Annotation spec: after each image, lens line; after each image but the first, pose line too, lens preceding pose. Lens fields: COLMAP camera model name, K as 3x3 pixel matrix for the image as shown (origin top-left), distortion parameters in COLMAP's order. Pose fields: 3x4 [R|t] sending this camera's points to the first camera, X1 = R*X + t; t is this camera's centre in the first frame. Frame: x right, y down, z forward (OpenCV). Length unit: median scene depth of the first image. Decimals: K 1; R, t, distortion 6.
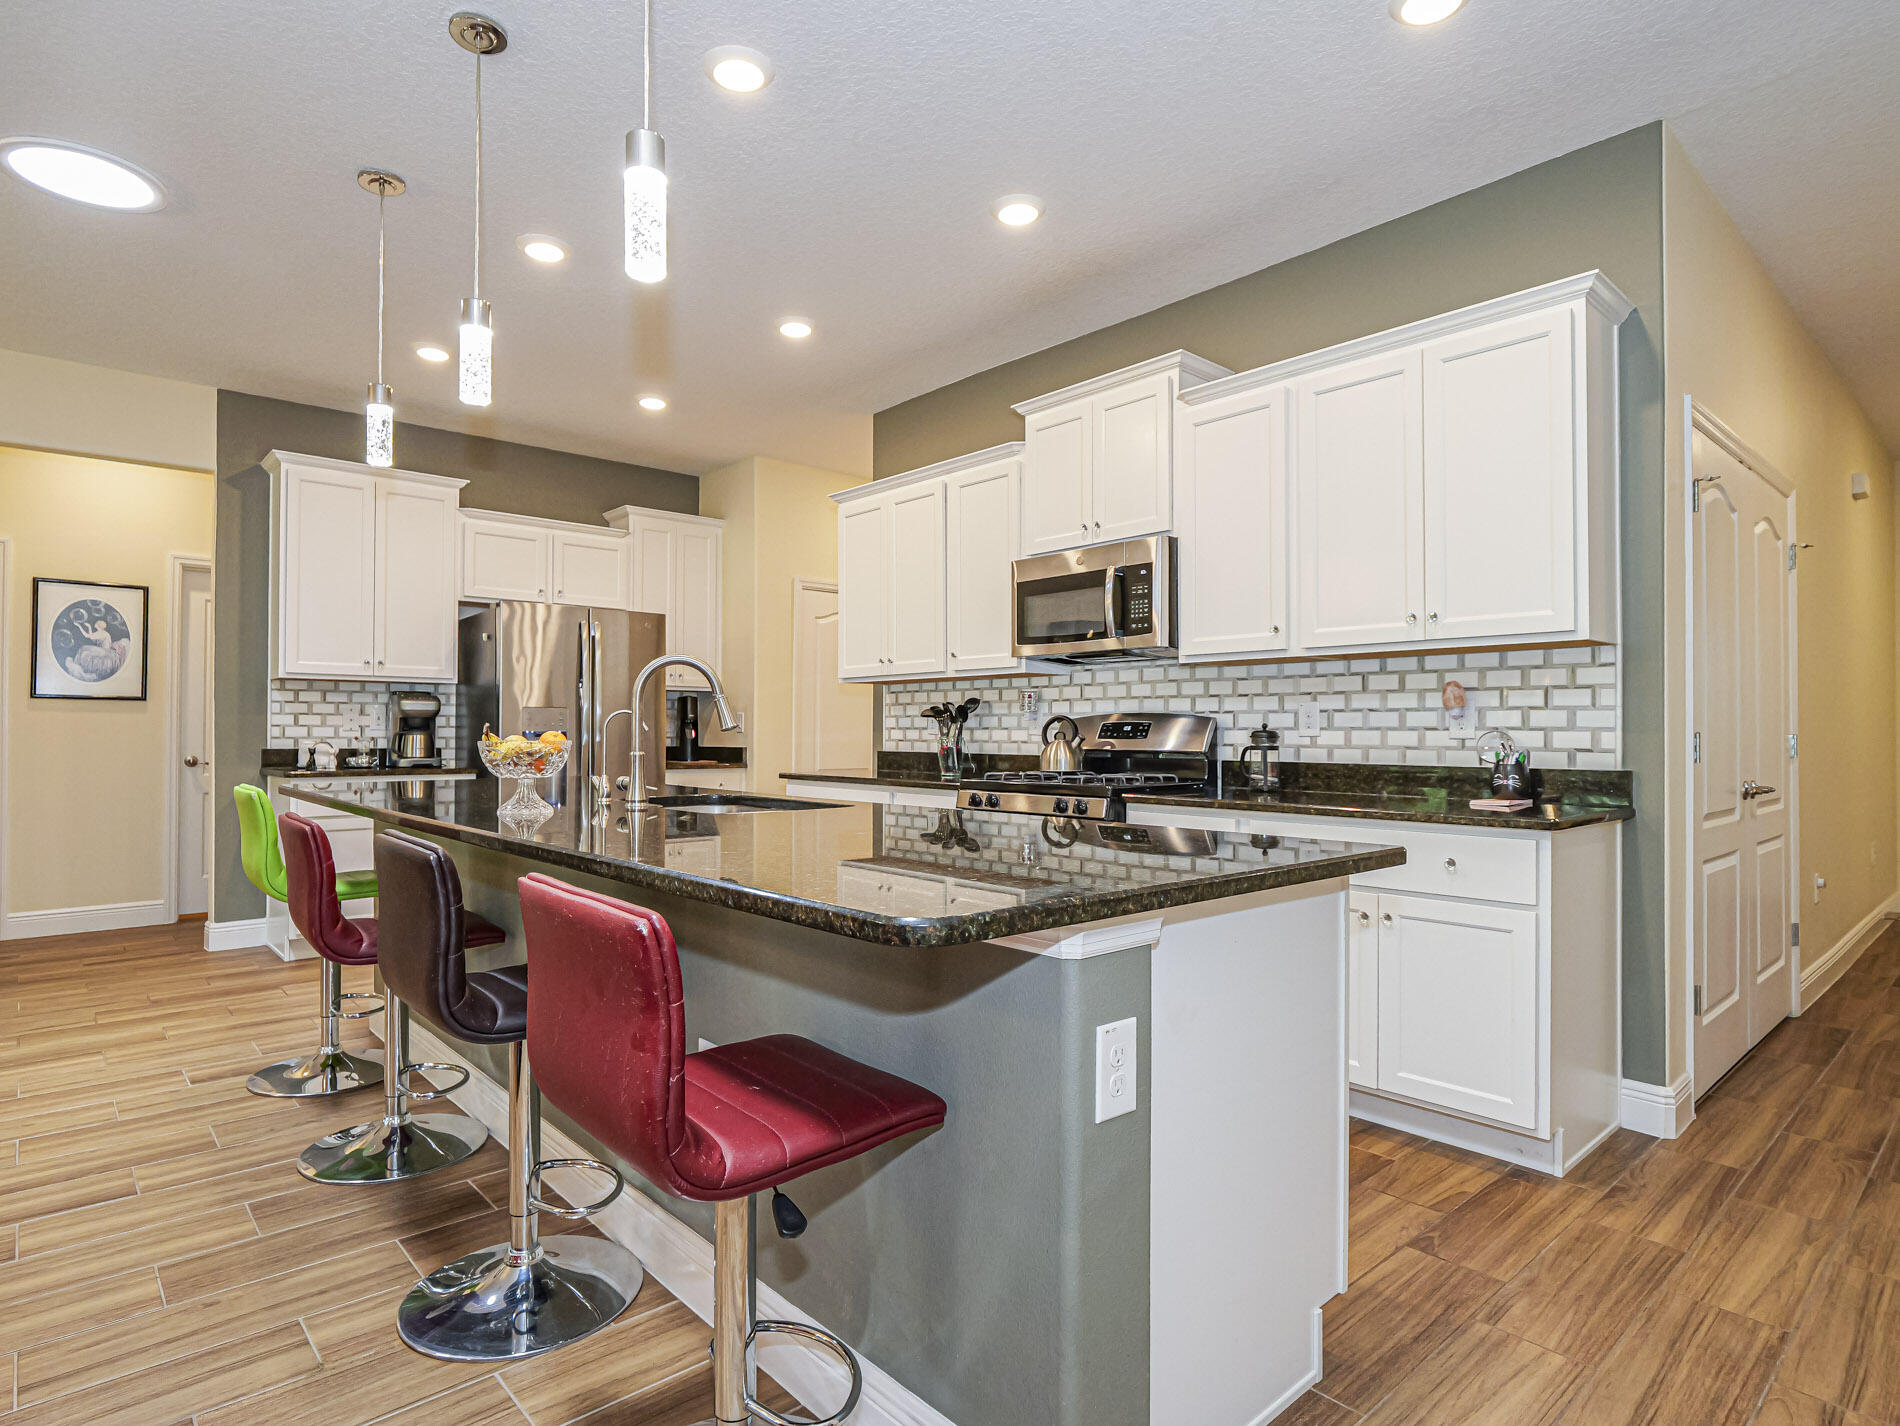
lens RADIAL K [[992.9, 0, 941.6], [0, 992.9, 728.6], [0, 0, 1]] dist [0.014146, 0.001812]
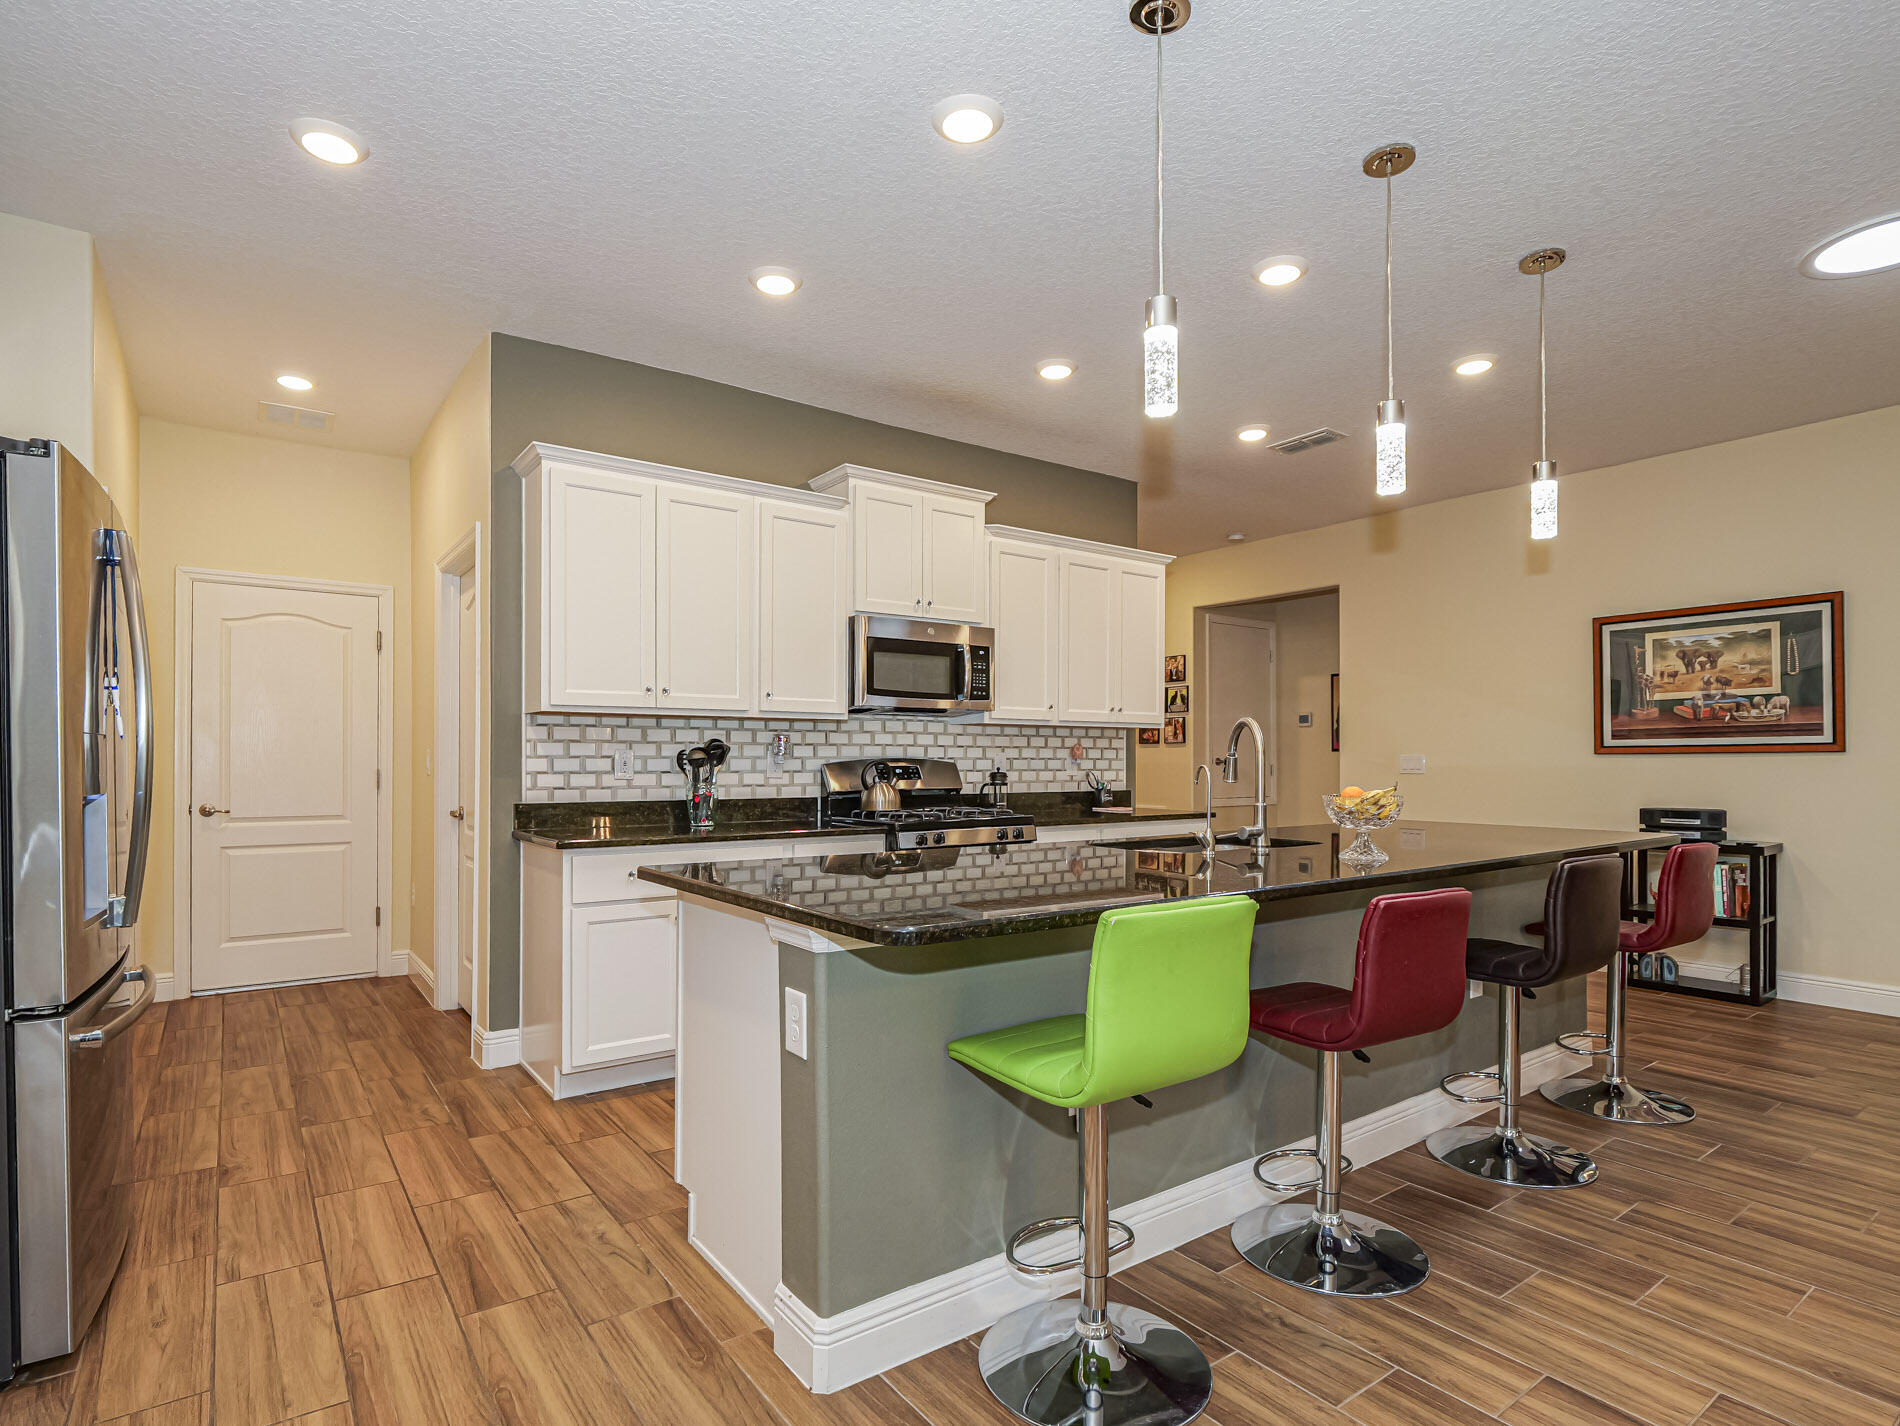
lens RADIAL K [[992.9, 0, 942.8], [0, 992.9, 695.3], [0, 0, 1]] dist [0.014146, 0.001812]
pose [[0.095196, 0.071356, 0.992898, -1.071211], [0.002489, 0.997407, -0.071919, -0.005483], [-0.995455, 0.009318, 0.094771, 0.897265]]
